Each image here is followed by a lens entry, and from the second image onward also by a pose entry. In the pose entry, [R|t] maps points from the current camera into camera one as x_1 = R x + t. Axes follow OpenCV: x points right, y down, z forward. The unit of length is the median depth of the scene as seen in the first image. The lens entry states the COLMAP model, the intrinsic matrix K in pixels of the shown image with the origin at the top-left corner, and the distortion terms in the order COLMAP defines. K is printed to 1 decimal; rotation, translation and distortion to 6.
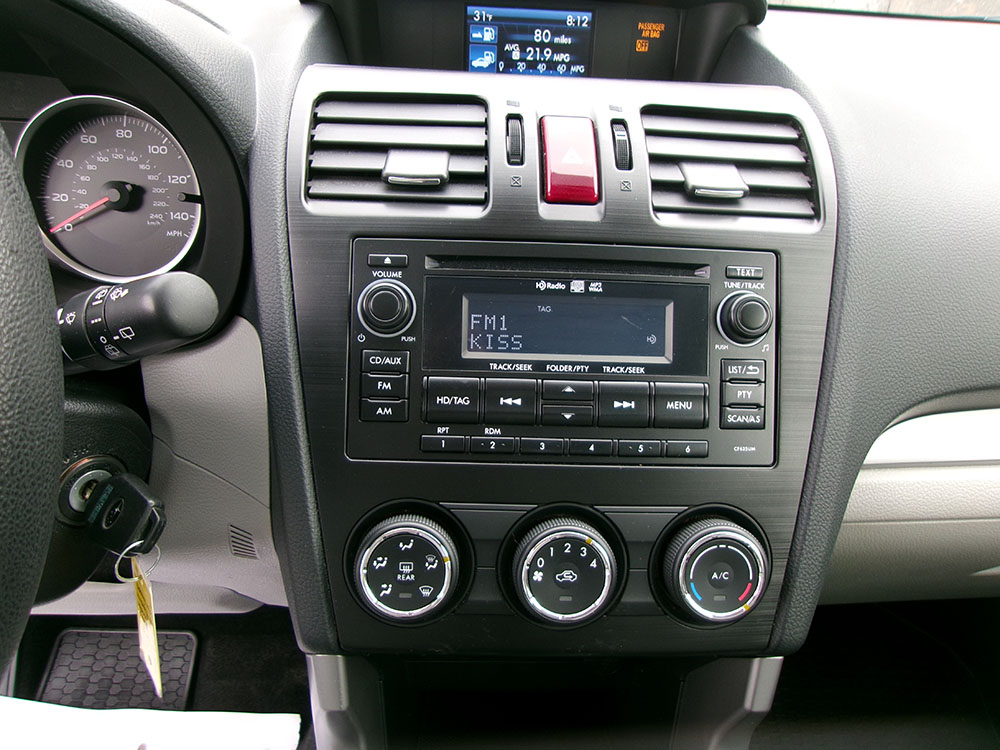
lens RADIAL K [[775.3, 0, 500.0], [0, 775.3, 375.0], [0, 0, 1]] dist [0.003222, 0.007304]
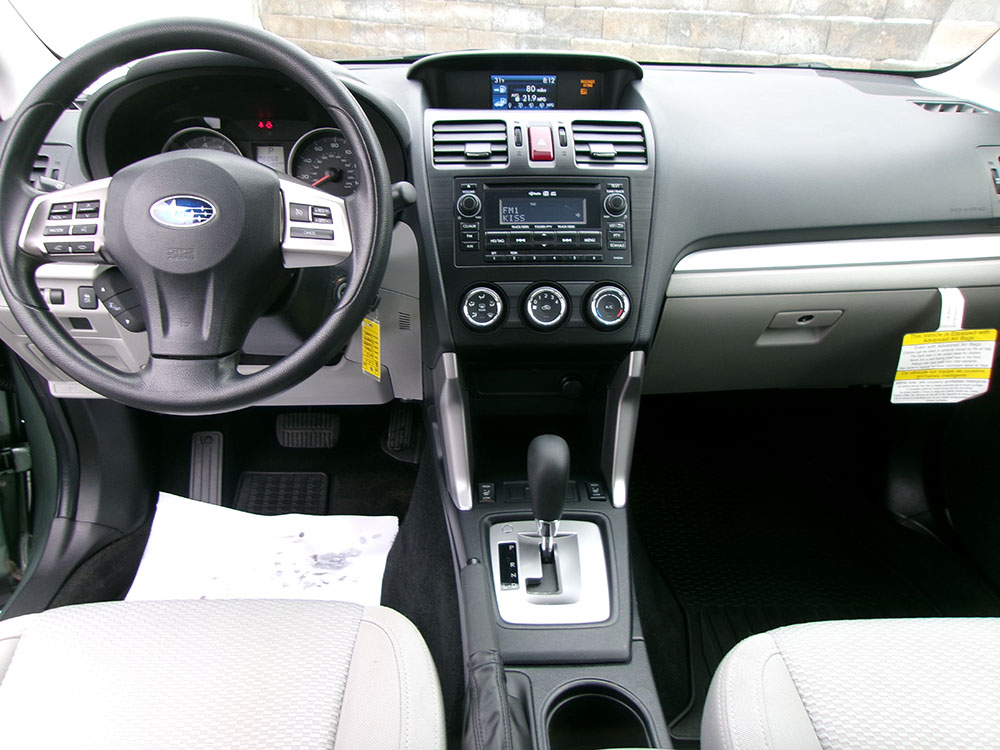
lens RADIAL K [[784.2, 0, 509.5], [0, 784.2, 373.5], [0, 0, 1]] dist [0.008197, 0.002526]
pose [[0.999091, -0.042128, -0.006507, -0.022646], [0.041810, 0.998200, -0.043002, 0.537911], [0.008307, 0.042691, 0.999054, -1.412796]]
